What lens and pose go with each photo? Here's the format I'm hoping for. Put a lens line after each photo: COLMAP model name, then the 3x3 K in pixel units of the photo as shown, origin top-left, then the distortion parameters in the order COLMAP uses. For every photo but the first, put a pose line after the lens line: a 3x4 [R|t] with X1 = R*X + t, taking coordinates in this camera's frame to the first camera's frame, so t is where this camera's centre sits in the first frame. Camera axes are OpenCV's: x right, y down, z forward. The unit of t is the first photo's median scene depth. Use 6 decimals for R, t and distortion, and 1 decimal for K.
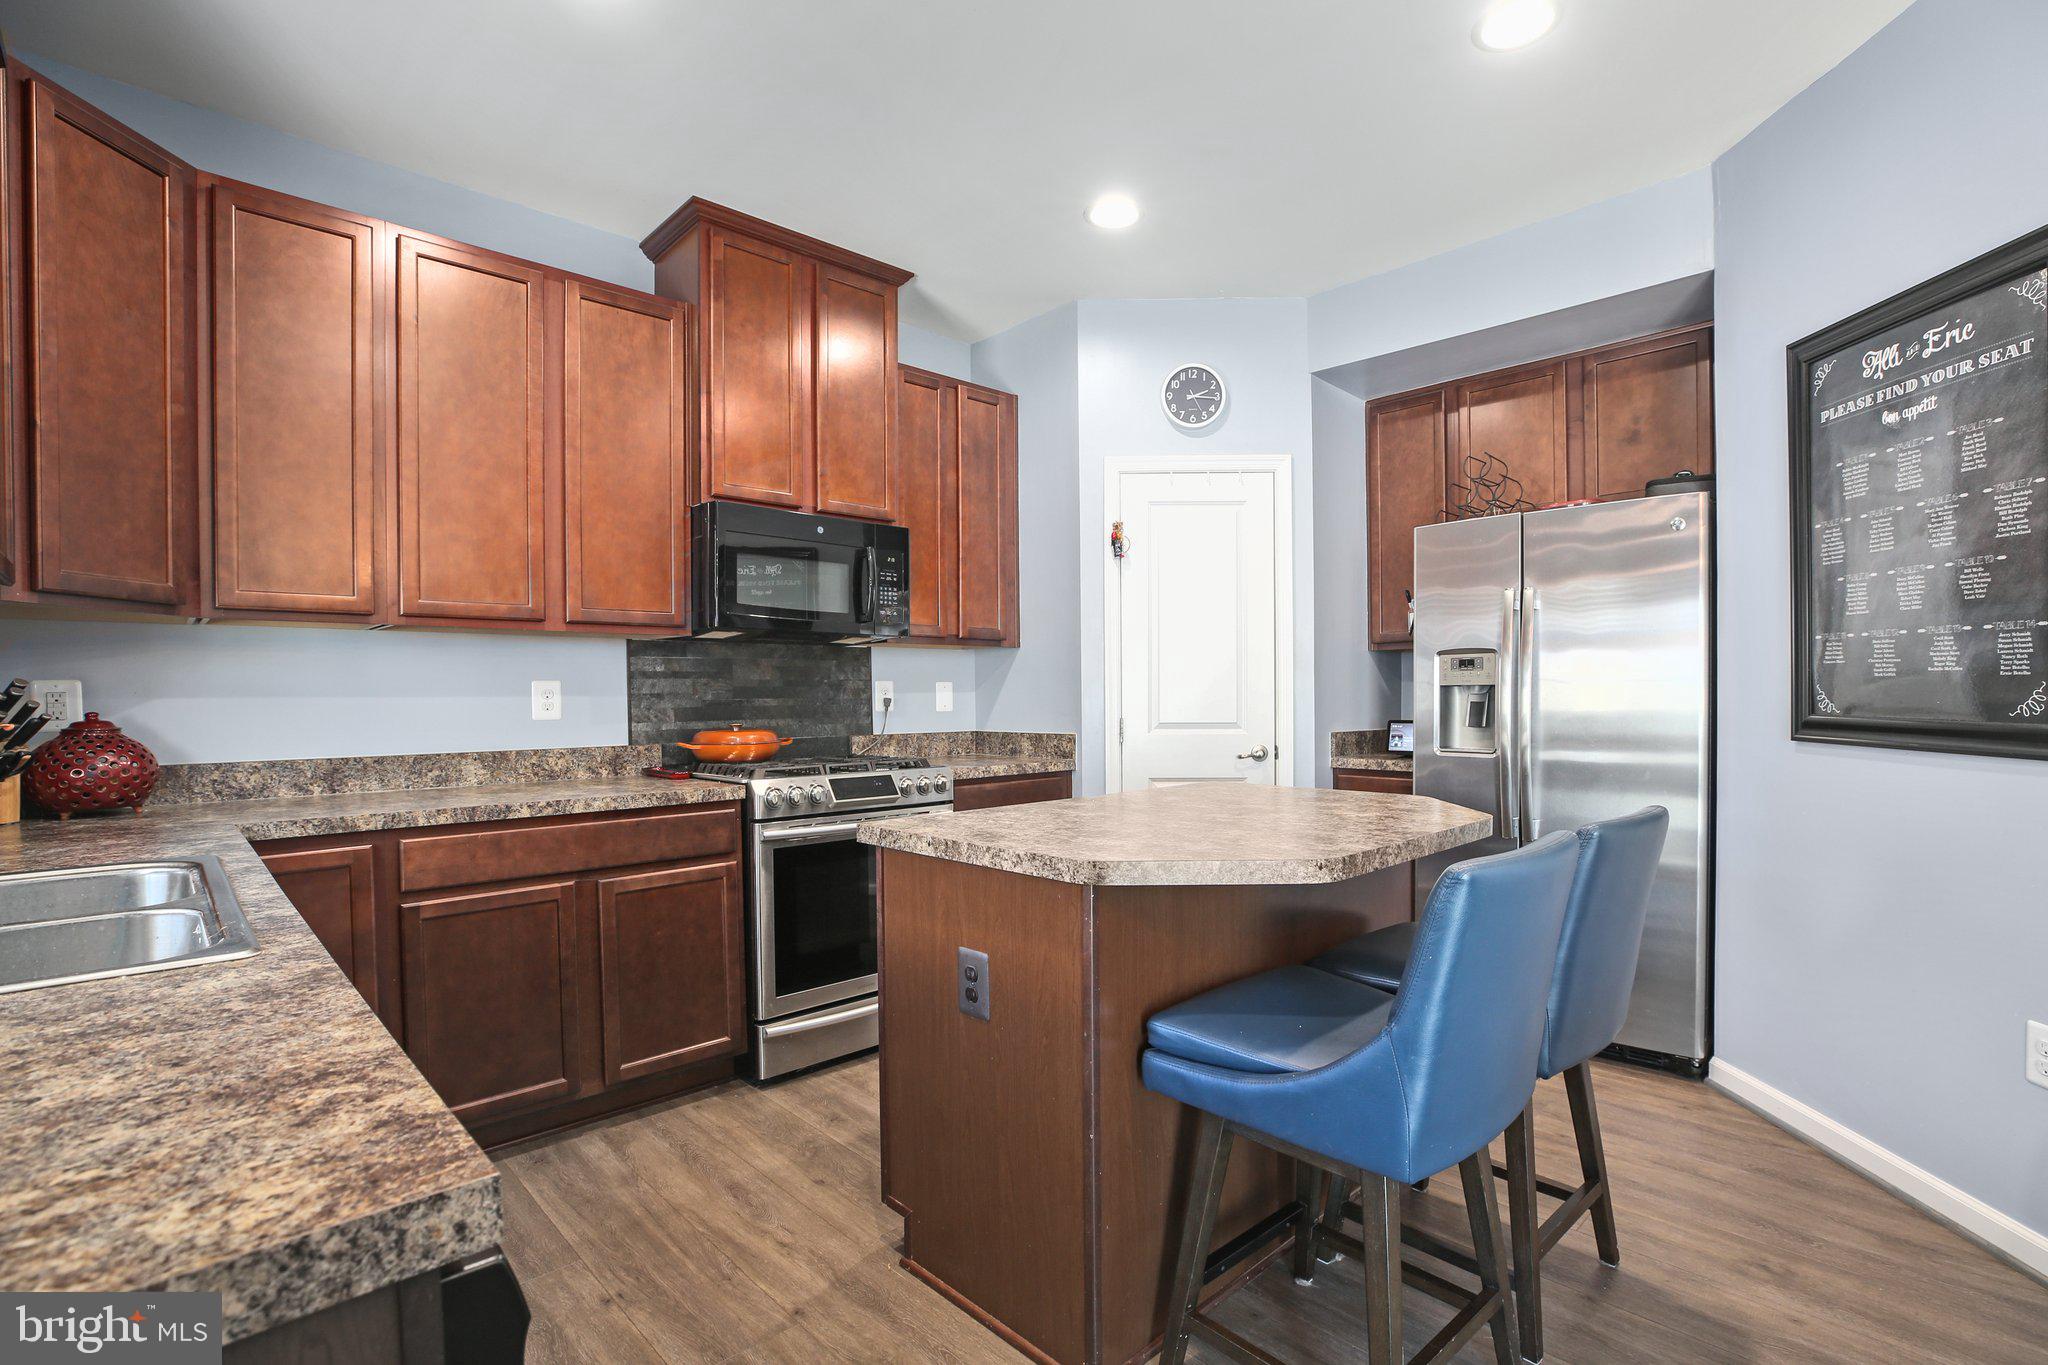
lens RADIAL K [[974.5, 0, 1035.9], [0, 974.5, 704.3], [0, 0, 1]] dist [-0.030981, 0.005663]
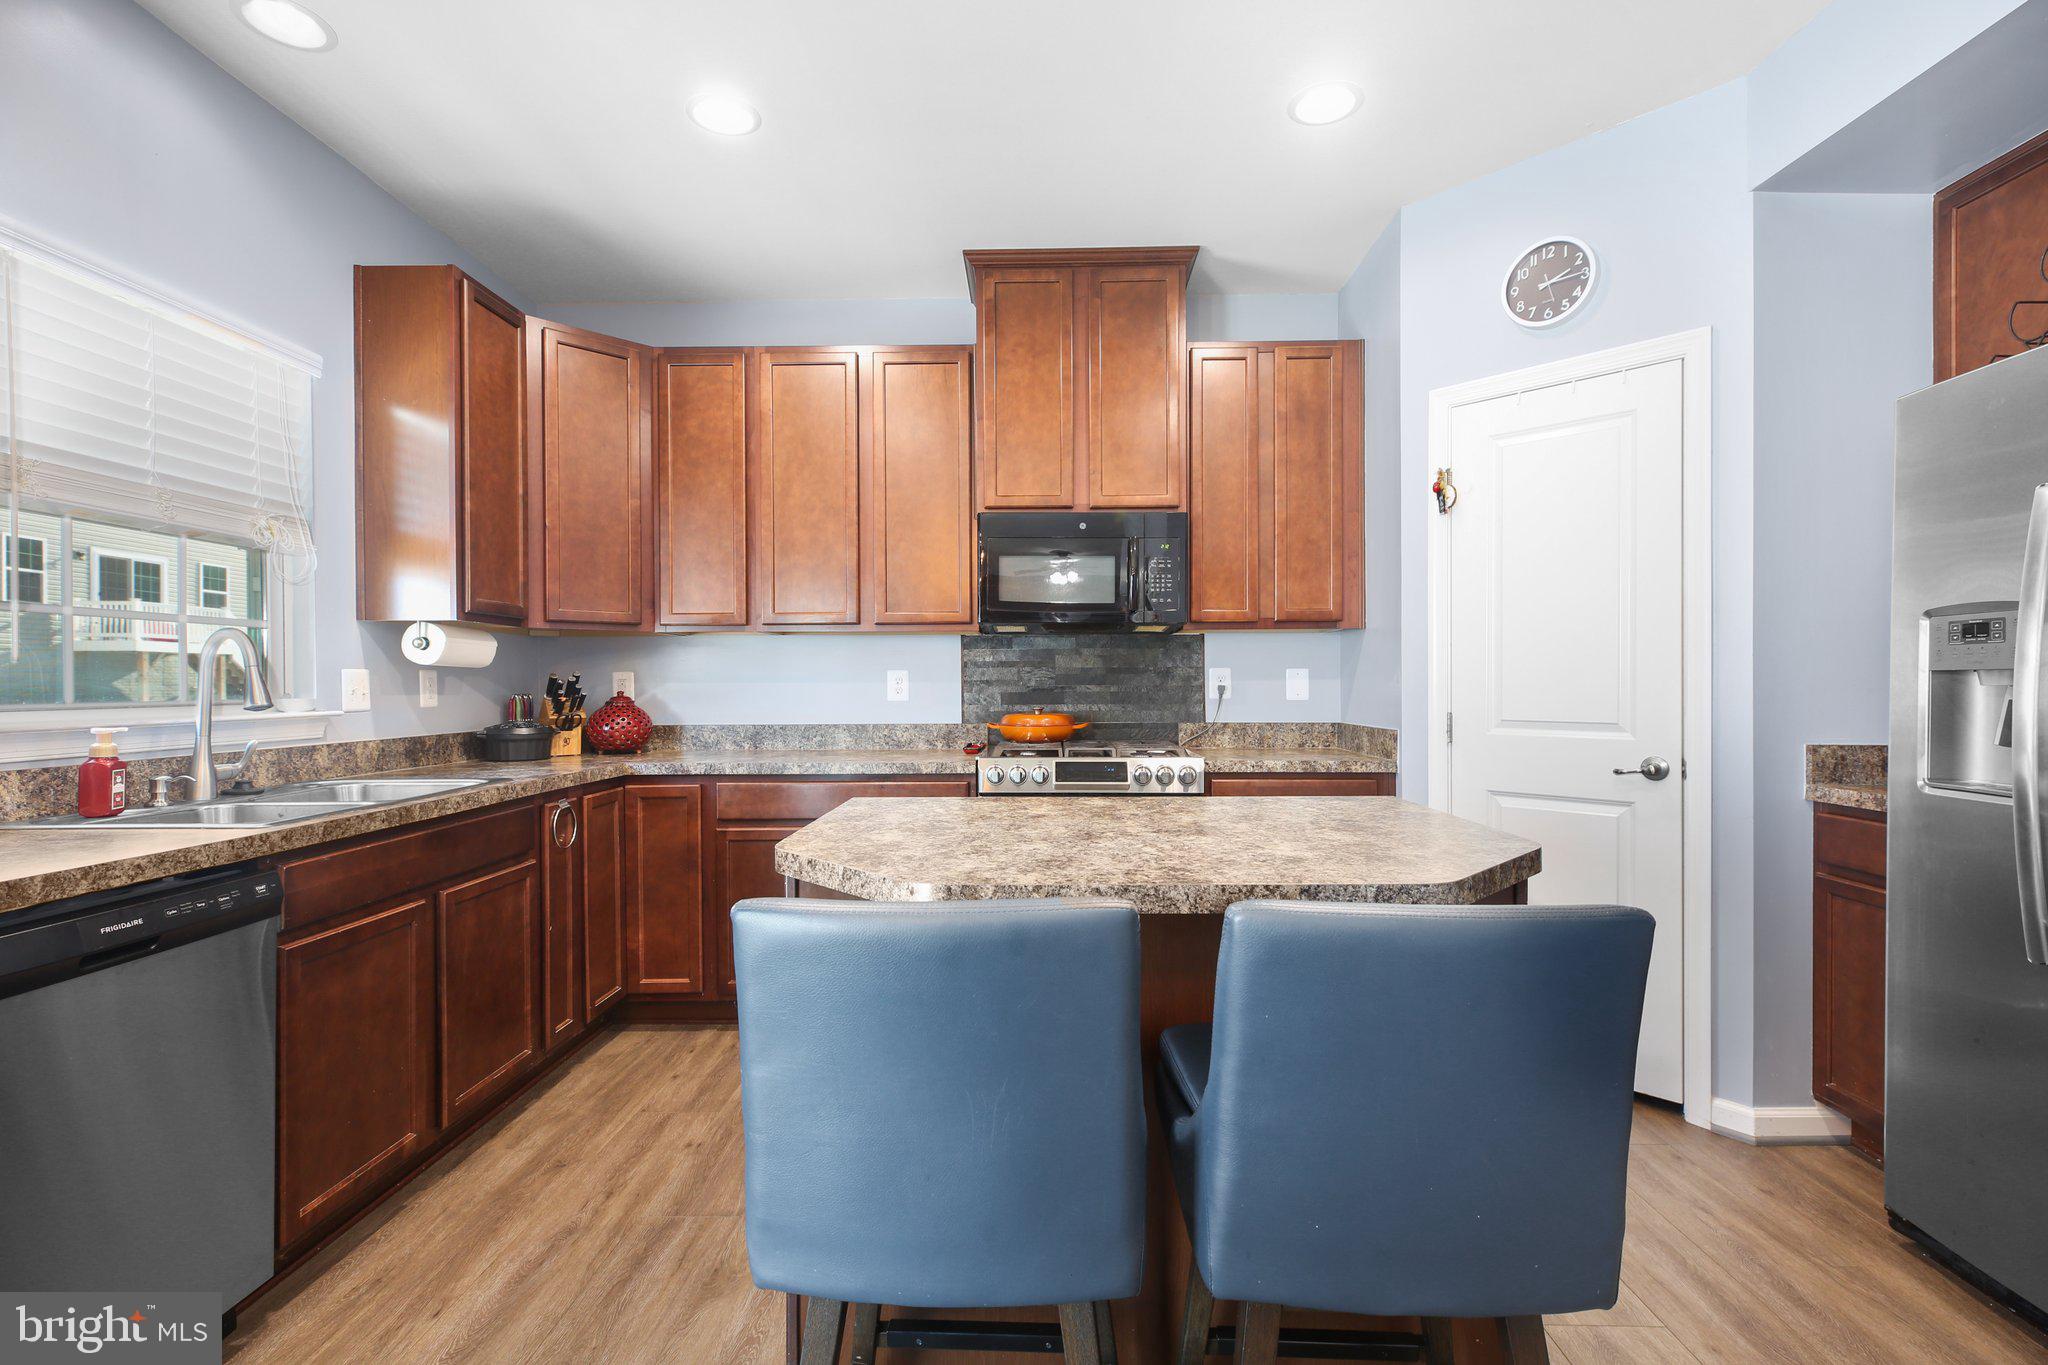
lens RADIAL K [[928.4, 0, 1023.0], [0, 928.4, 684.8], [0, 0, 1]] dist [0.008921, -0.002193]
pose [[0.703735, 0.006328, -0.710435, 0.491534], [-0.008986, 0.999960, 0.000007, -0.006843], [0.710406, 0.006379, 0.703763, 0.269065]]
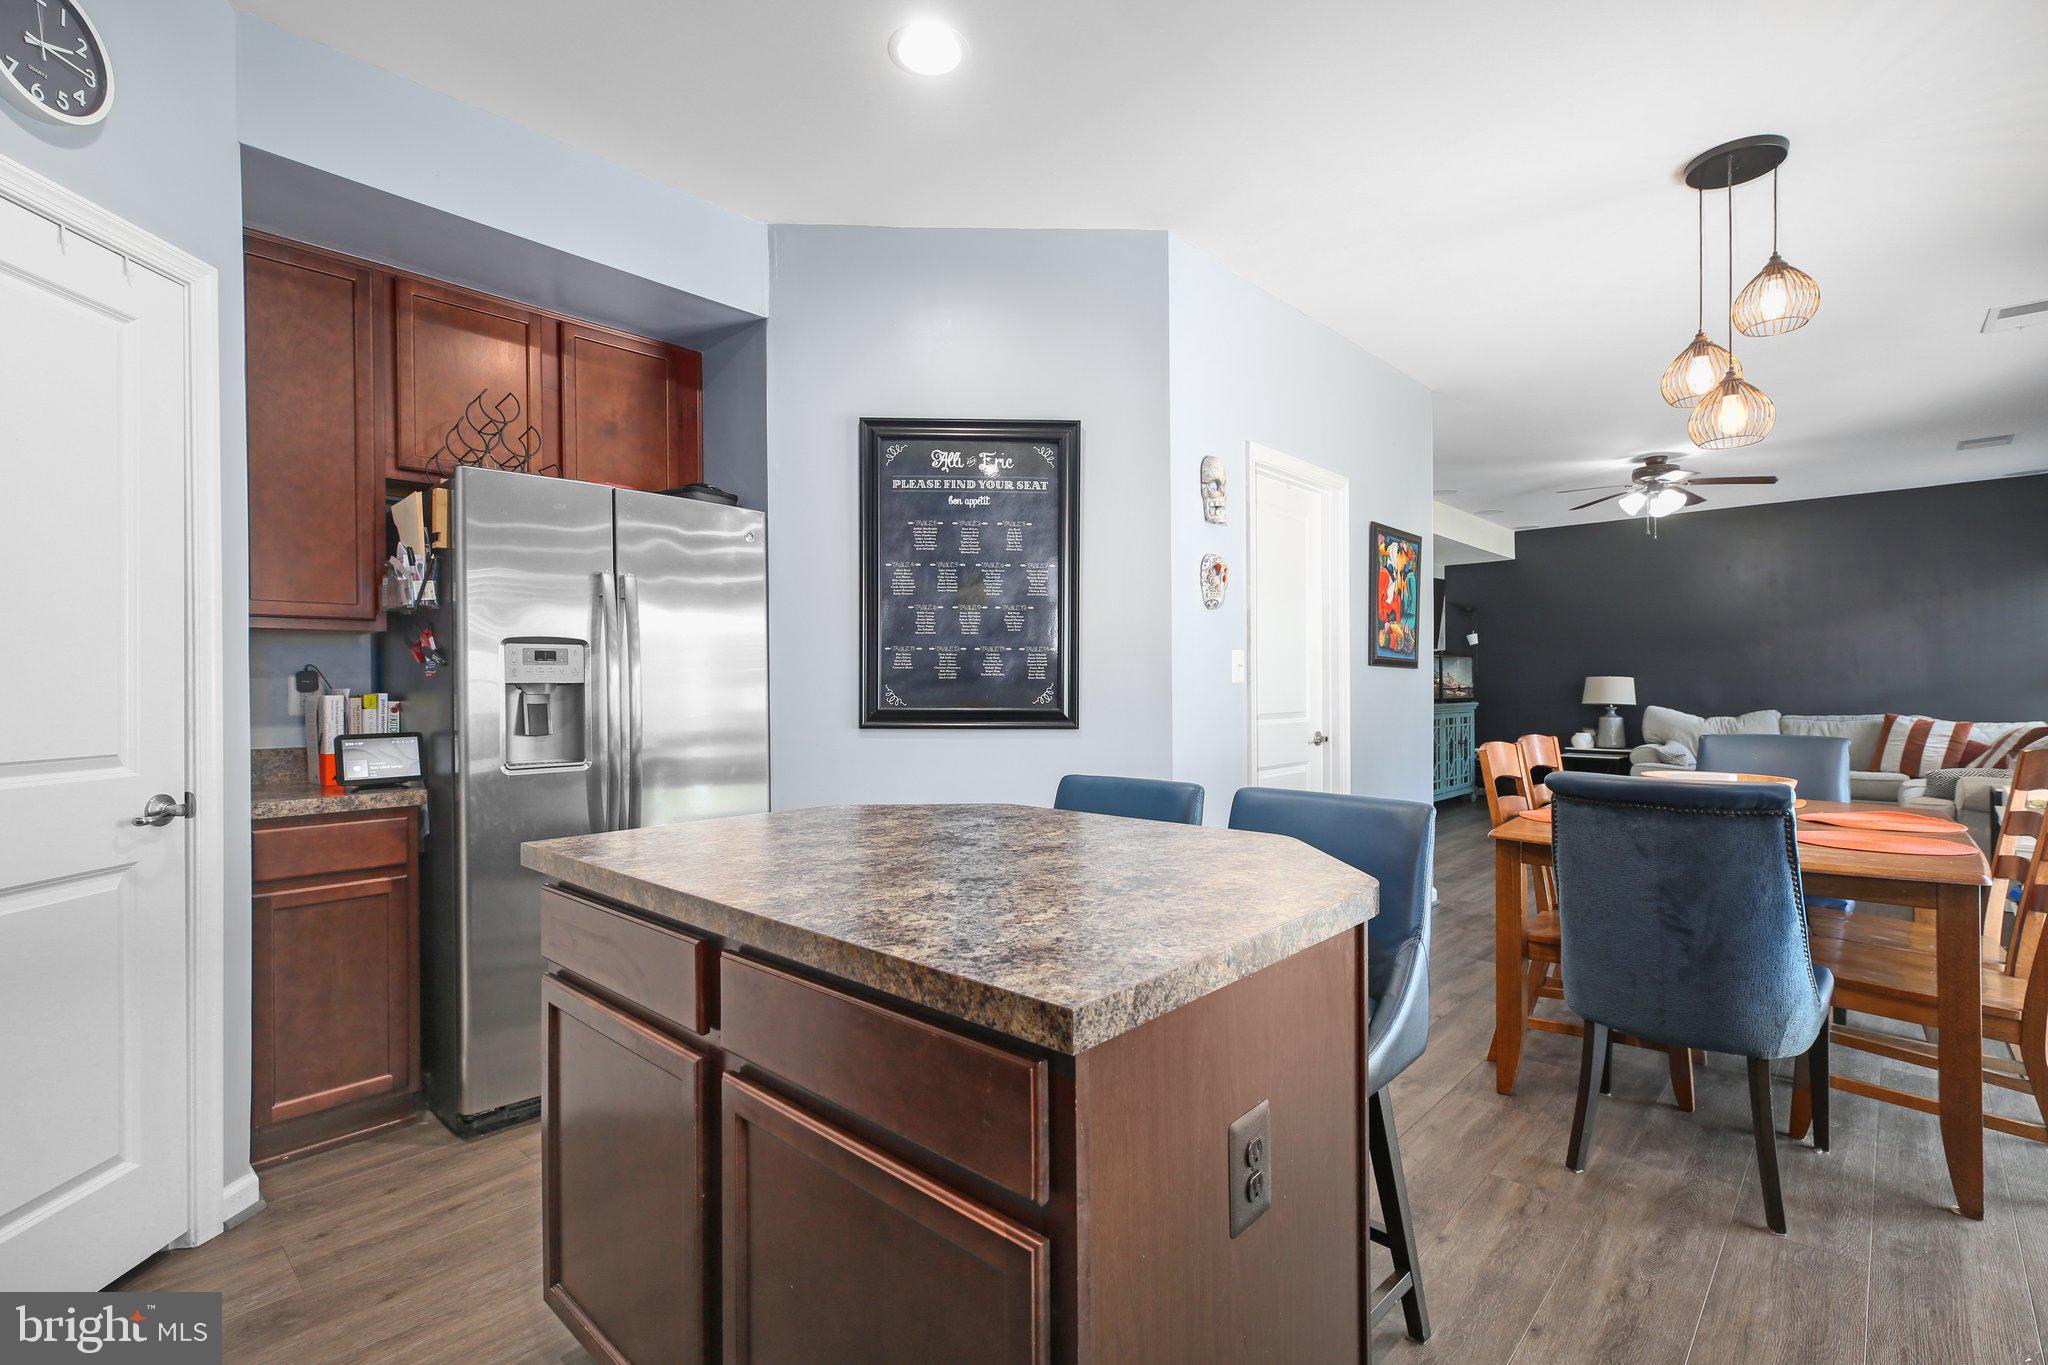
lens RADIAL K [[928.4, 0, 1046.7], [0, 928.4, 686.4], [0, 0, 1]] dist [0.008921, -0.002193]
pose [[-0.071363, 0.007774, 0.997420, -0.388993], [0.019467, 0.999790, -0.006400, -0.004855], [-0.997260, 0.018960, -0.071500, 0.716450]]
